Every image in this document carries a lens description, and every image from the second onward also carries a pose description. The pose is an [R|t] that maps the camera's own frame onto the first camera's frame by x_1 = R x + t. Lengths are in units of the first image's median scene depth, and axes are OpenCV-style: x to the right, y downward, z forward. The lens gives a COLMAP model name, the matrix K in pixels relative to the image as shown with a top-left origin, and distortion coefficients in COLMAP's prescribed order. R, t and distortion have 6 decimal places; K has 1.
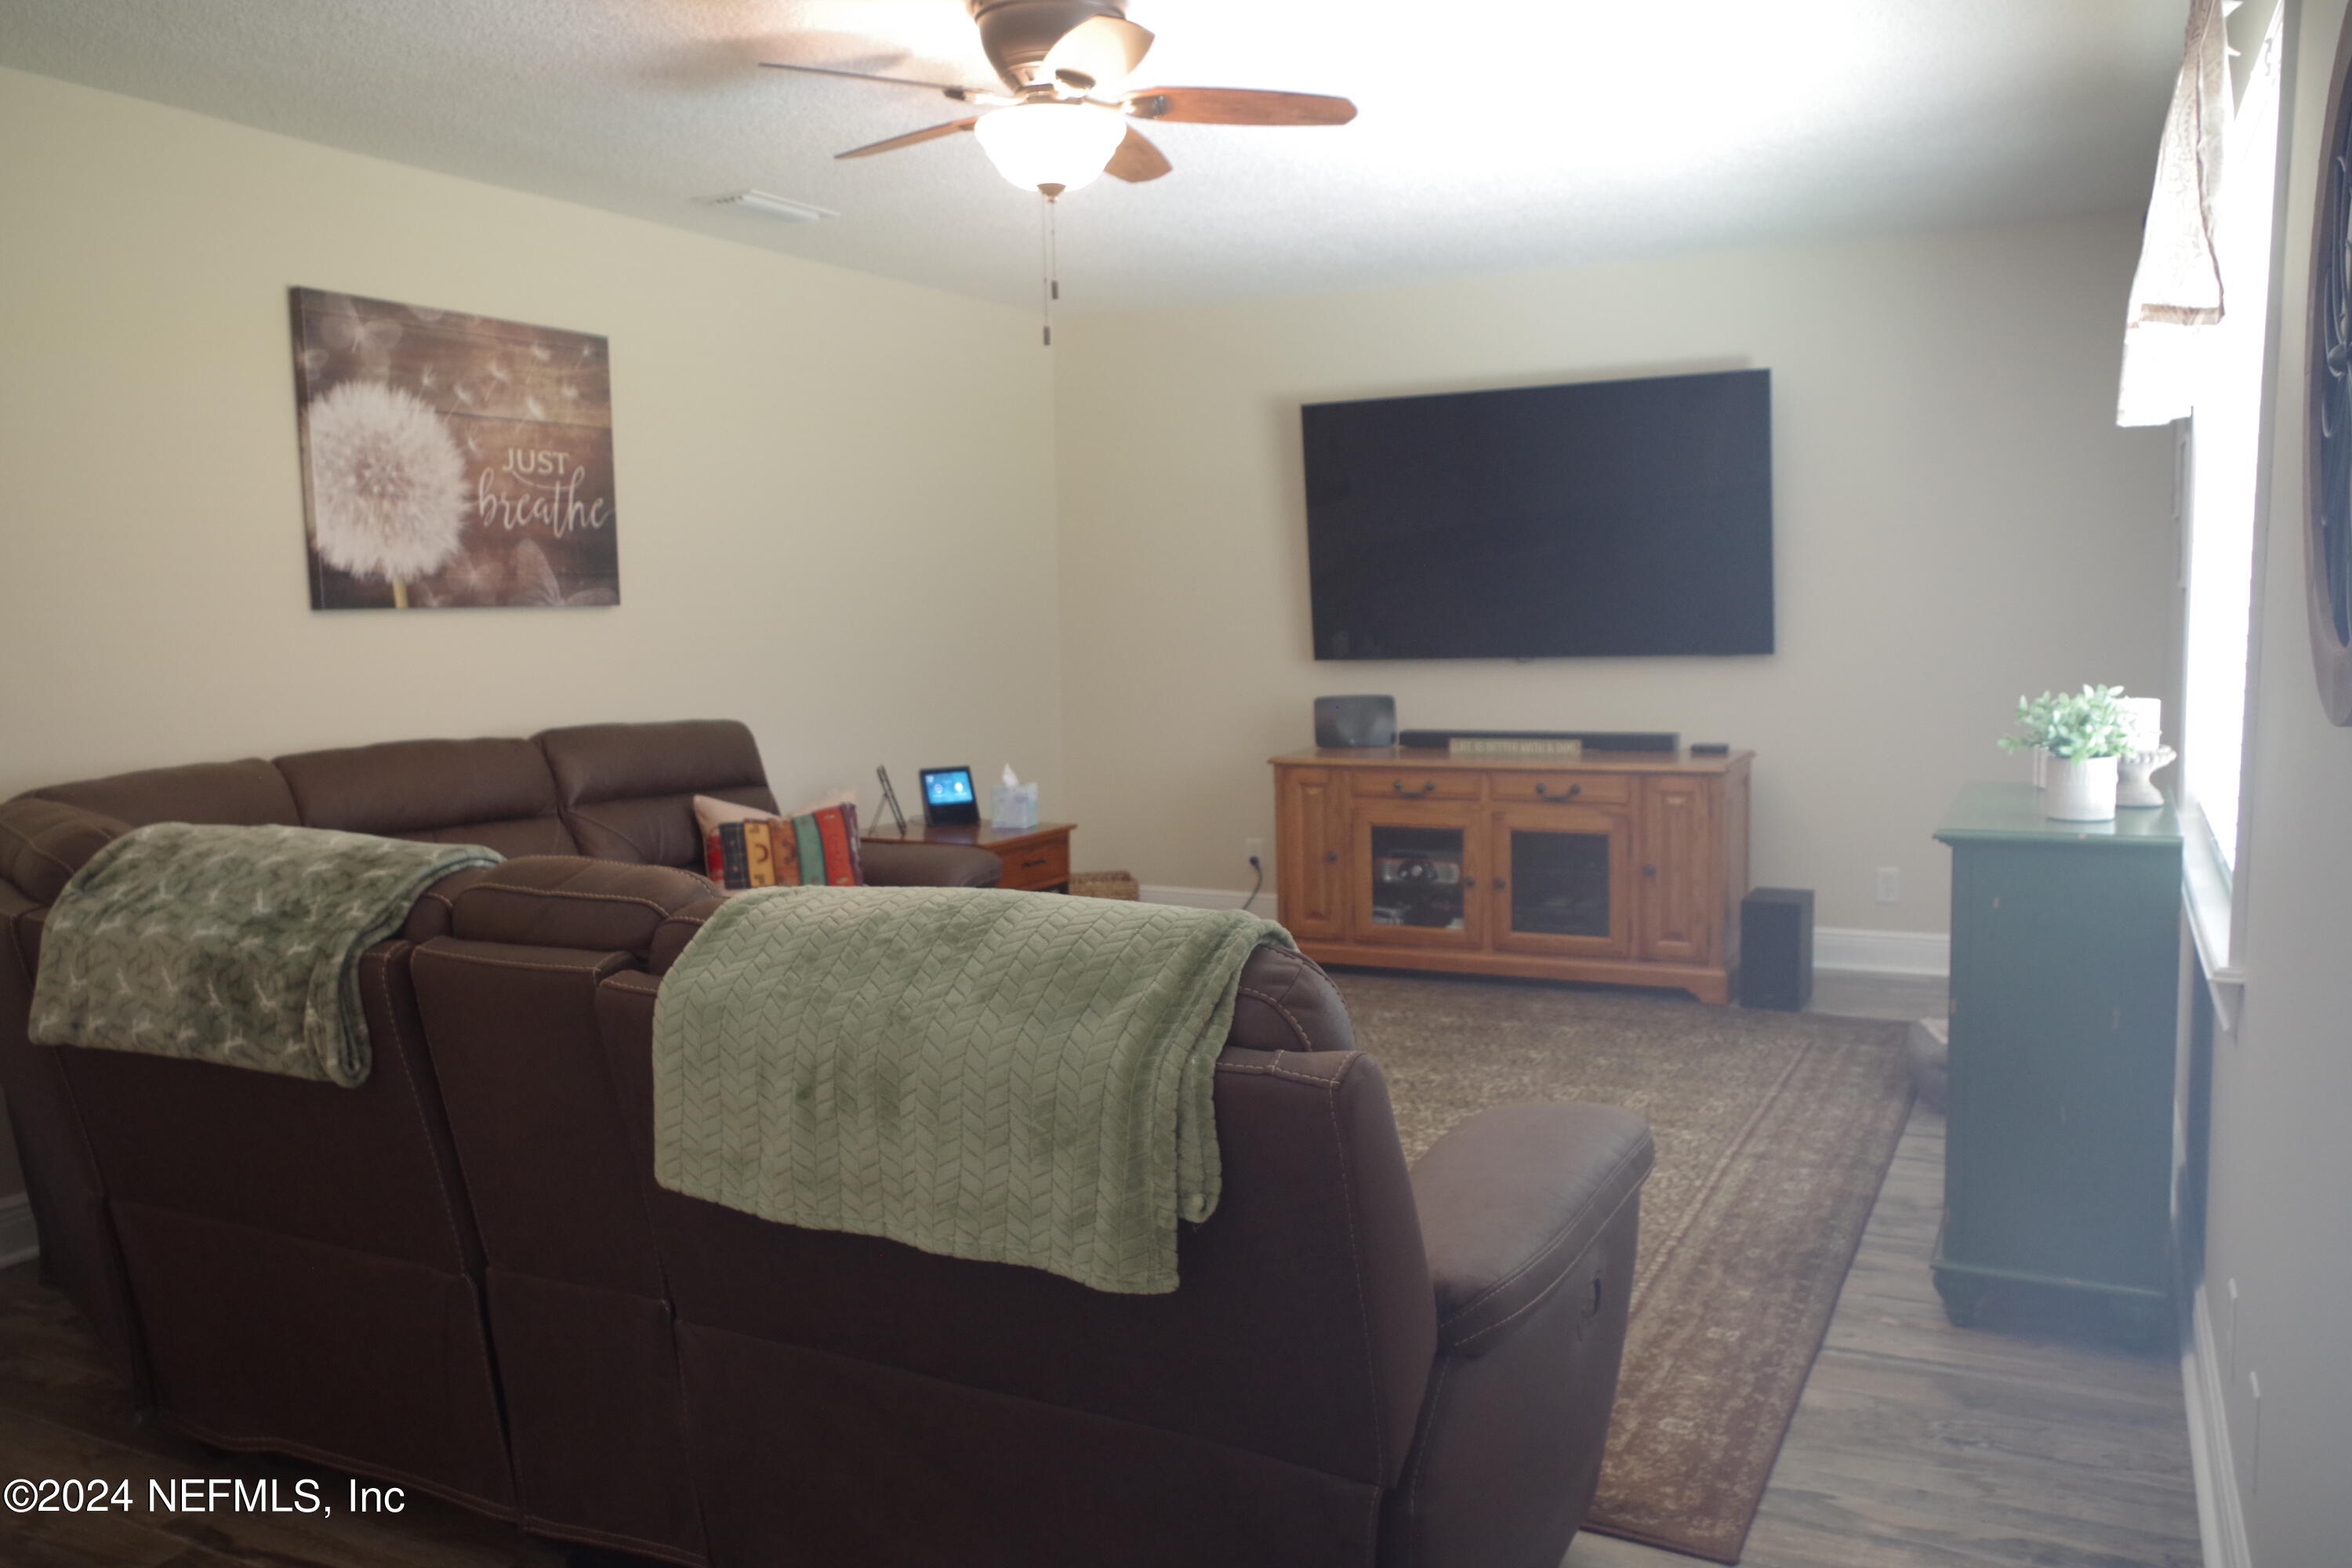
lens RADIAL K [[1882.2, 0, 1164.2], [0, 1882.2, 794.4], [0, 0, 1]] dist [-0.063543, 0.087175]
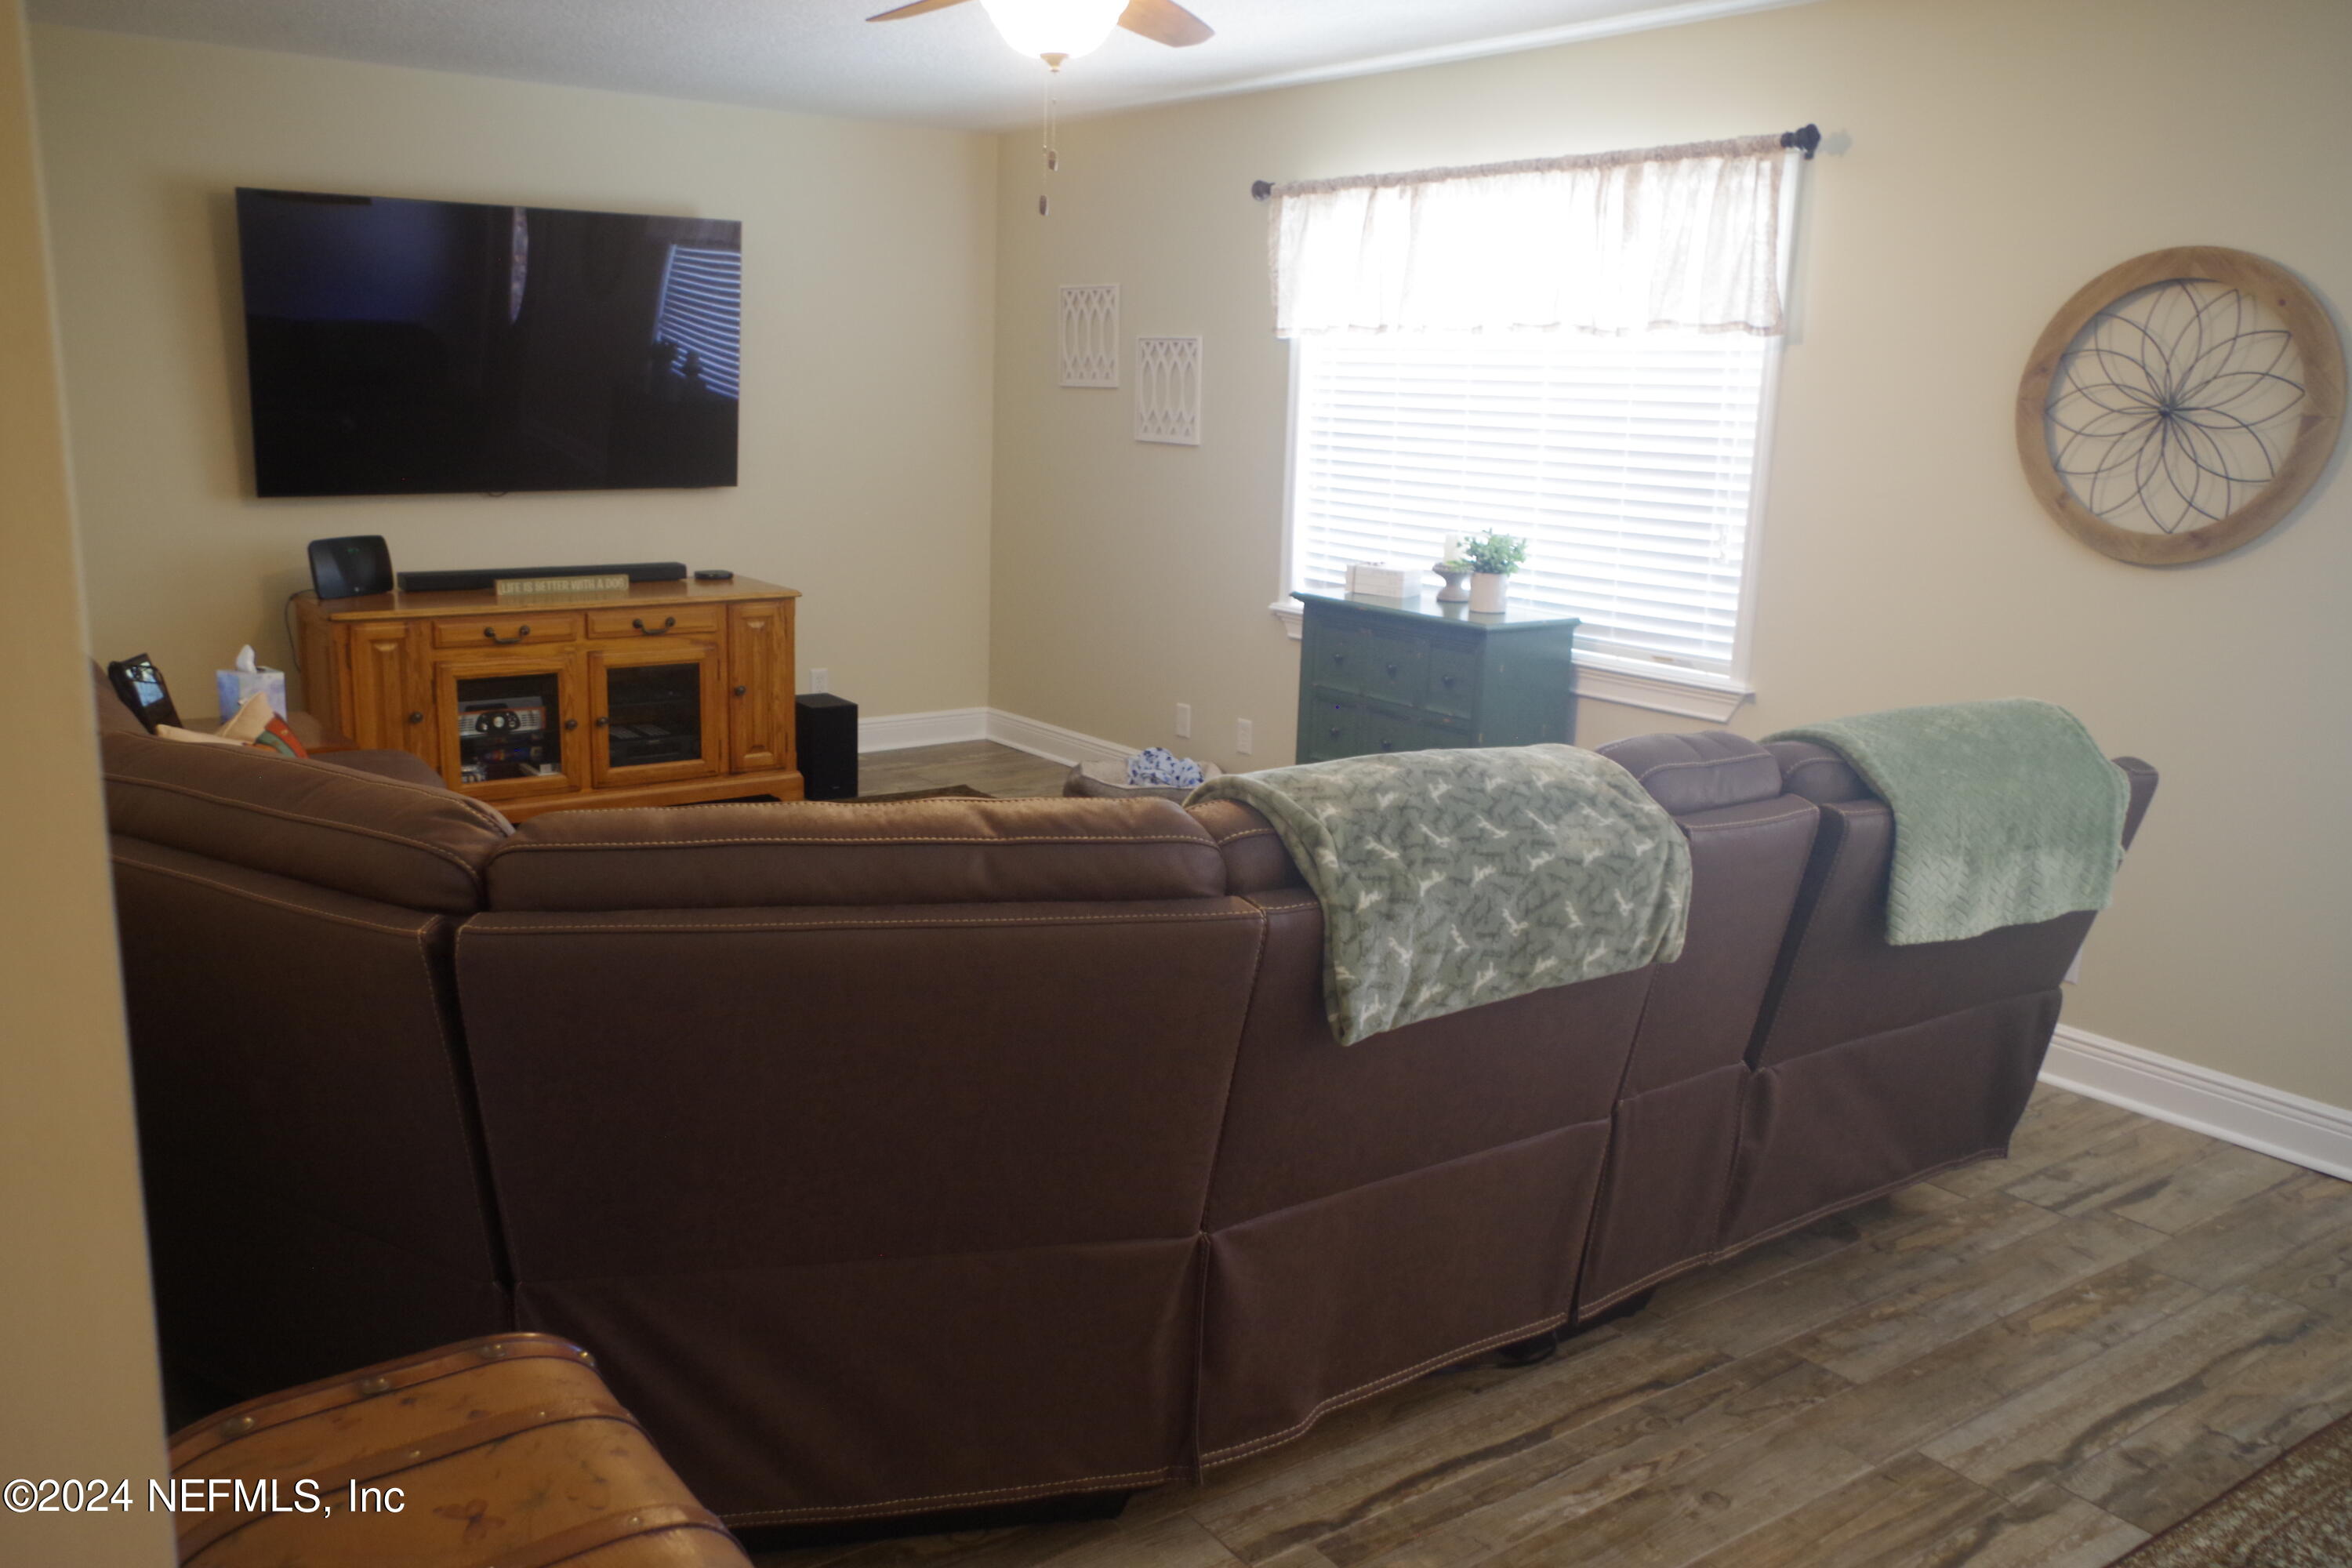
lens RADIAL K [[1882.2, 0, 1164.2], [0, 1882.2, 794.4], [0, 0, 1]] dist [-0.063543, 0.087175]
pose [[0.414033, -0.157769, 0.896485, -0.595358], [0.053844, 0.987385, 0.148899, -0.046740], [-0.908668, -0.013379, 0.417305, 0.309798]]
